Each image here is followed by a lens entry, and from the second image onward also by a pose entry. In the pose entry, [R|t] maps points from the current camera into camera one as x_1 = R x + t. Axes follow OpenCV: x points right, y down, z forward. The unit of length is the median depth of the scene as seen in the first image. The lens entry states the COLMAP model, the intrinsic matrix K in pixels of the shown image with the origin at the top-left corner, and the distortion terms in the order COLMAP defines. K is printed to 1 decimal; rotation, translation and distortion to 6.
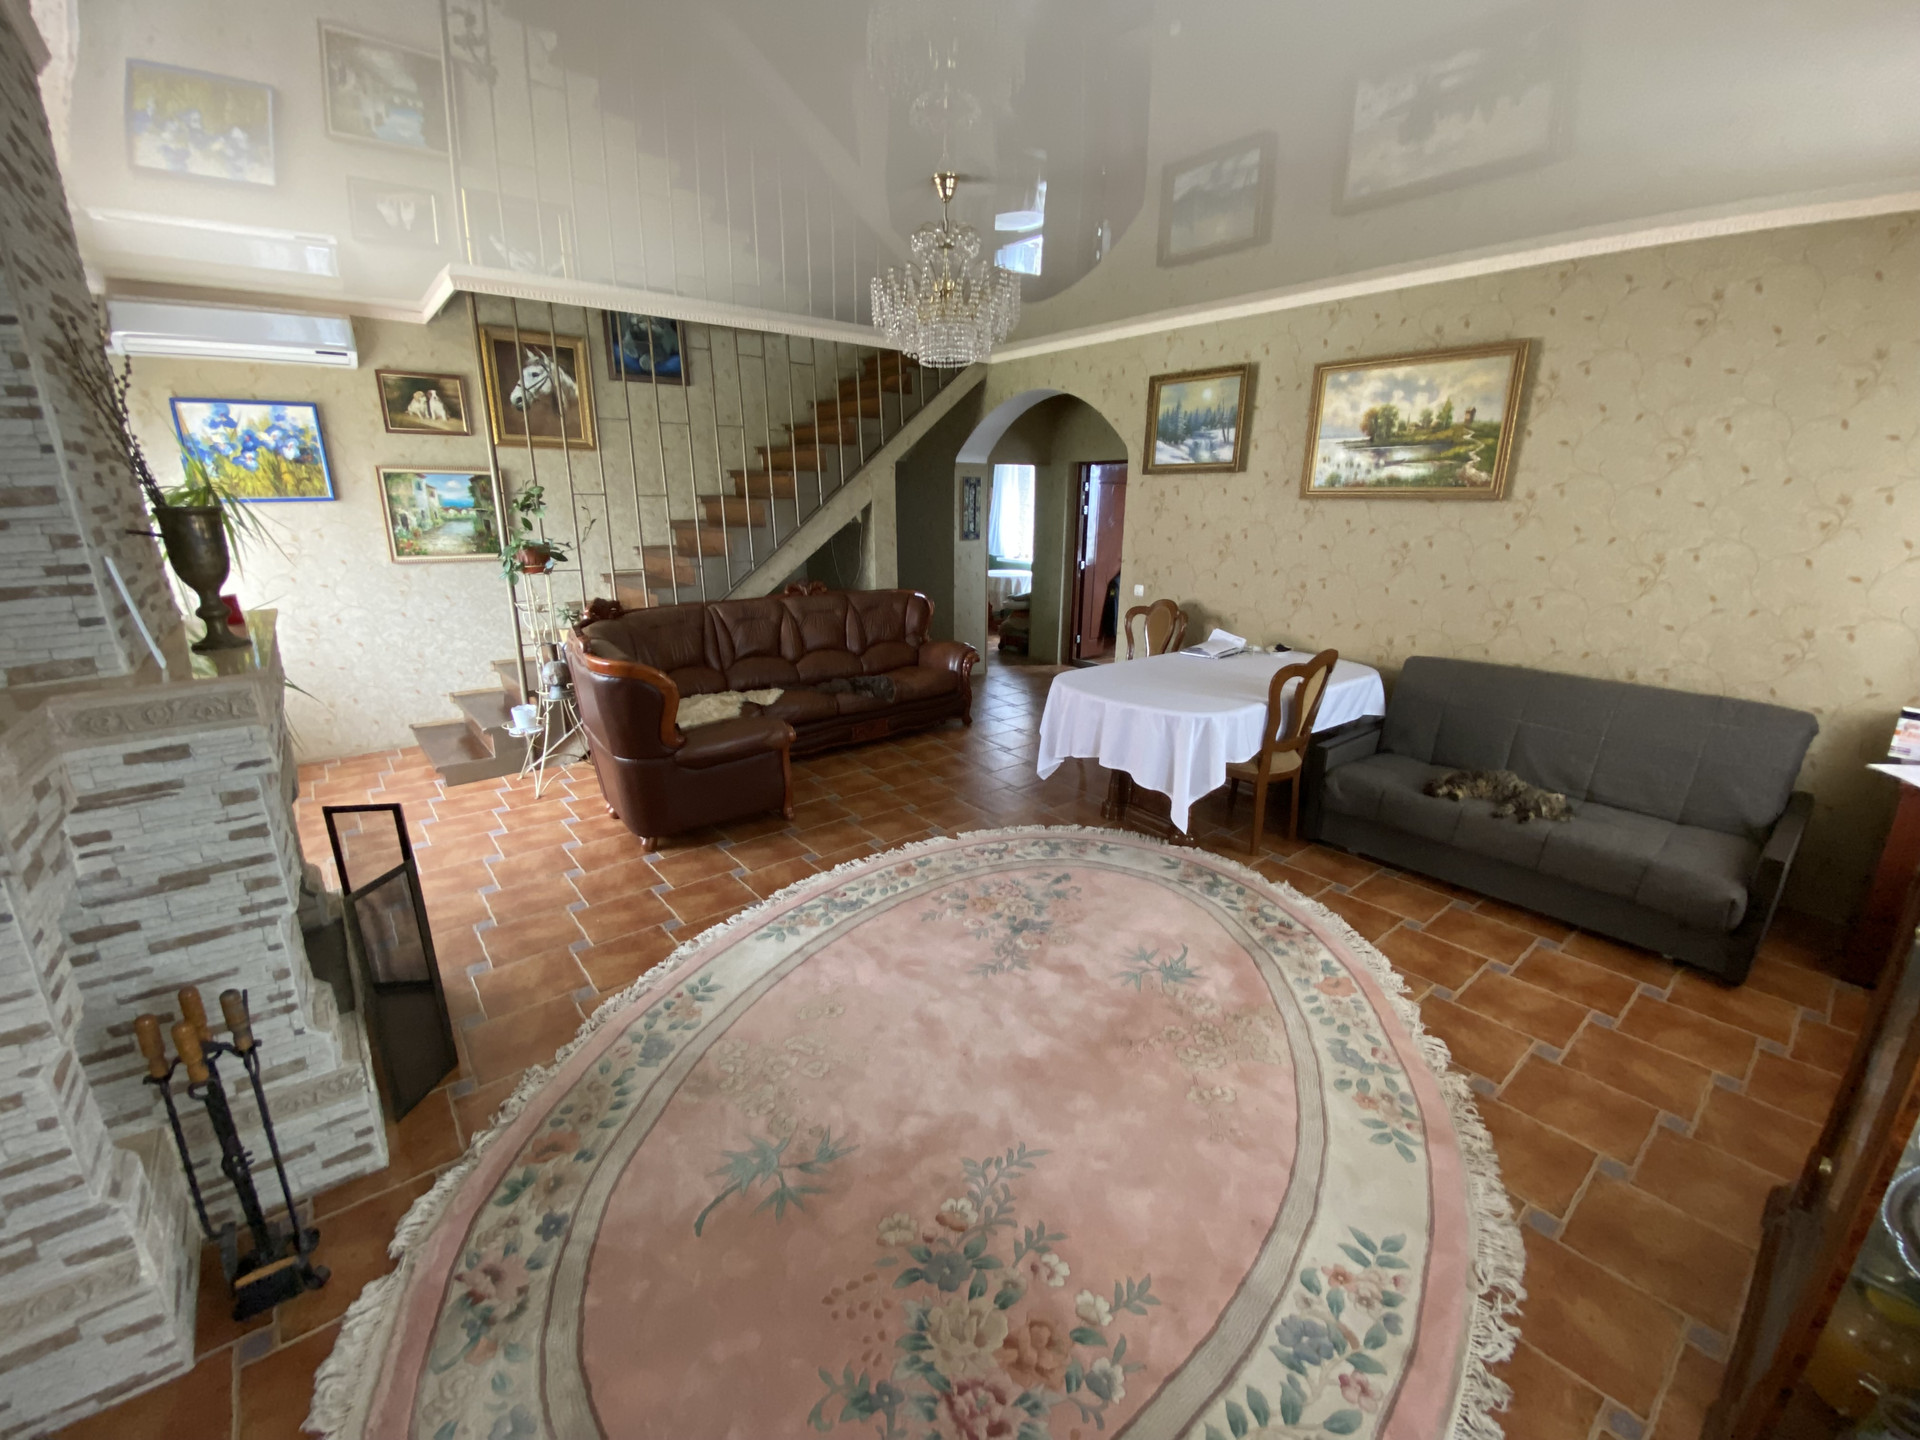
lens RADIAL K [[792.8, 0, 955.5], [0, 792.8, 706.4], [0, 0, 1]] dist [0.007307, -0.012577]
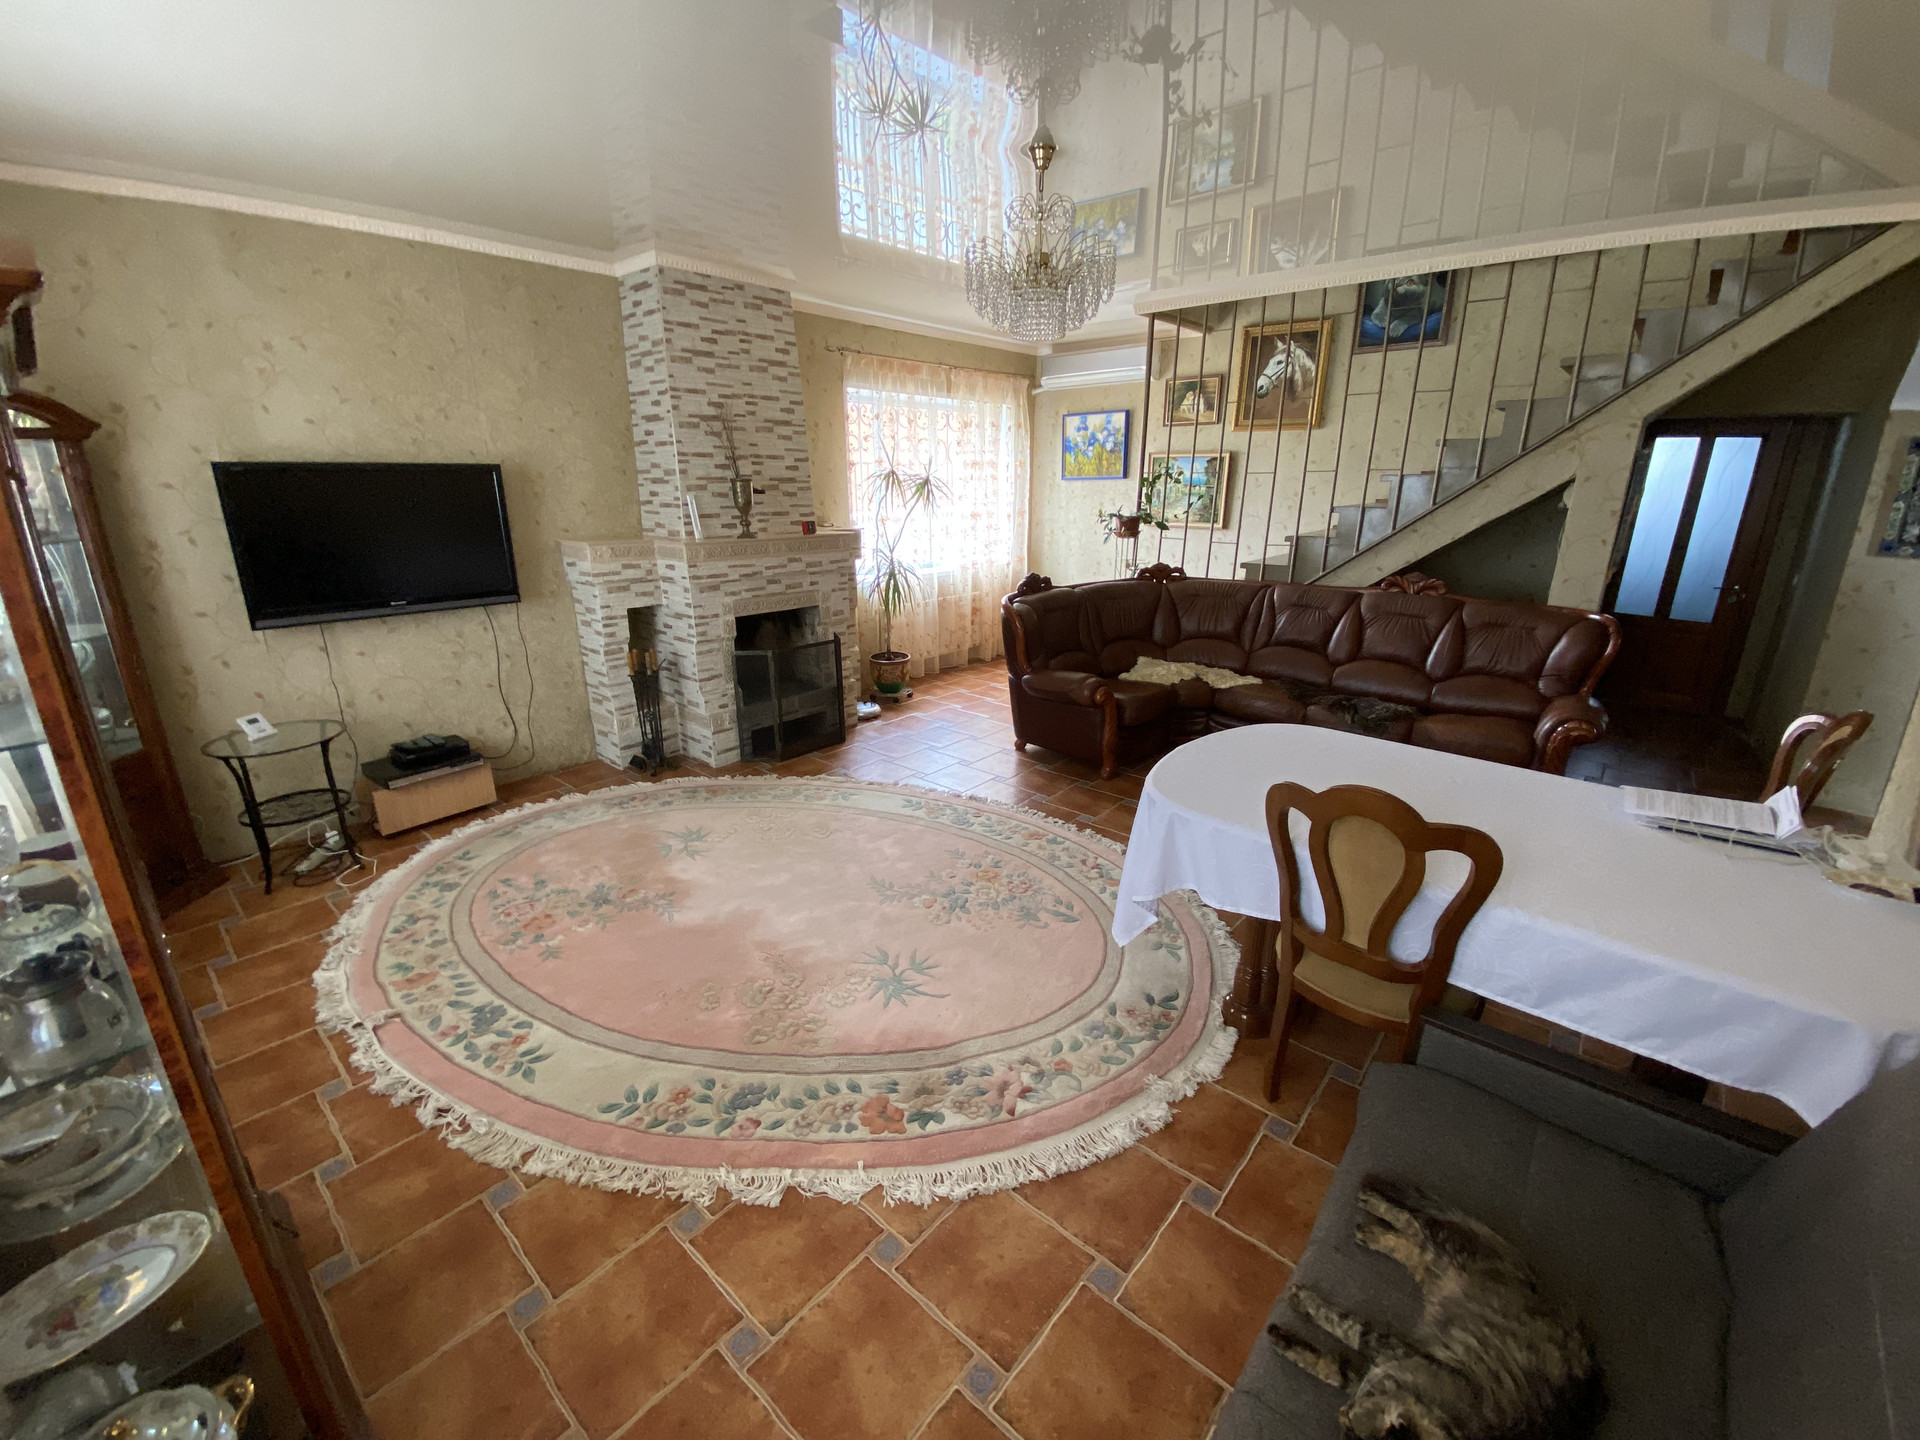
lens RADIAL K [[792.8, 0, 958.5], [0, 792.8, 714.5], [0, 0, 1]] dist [0.007307, -0.012577]
pose [[0.157635, 0.280200, -0.946910, 1.051522], [-0.250801, 0.938817, 0.236053, -0.197294], [0.955118, 0.200276, 0.218265, 0.787341]]
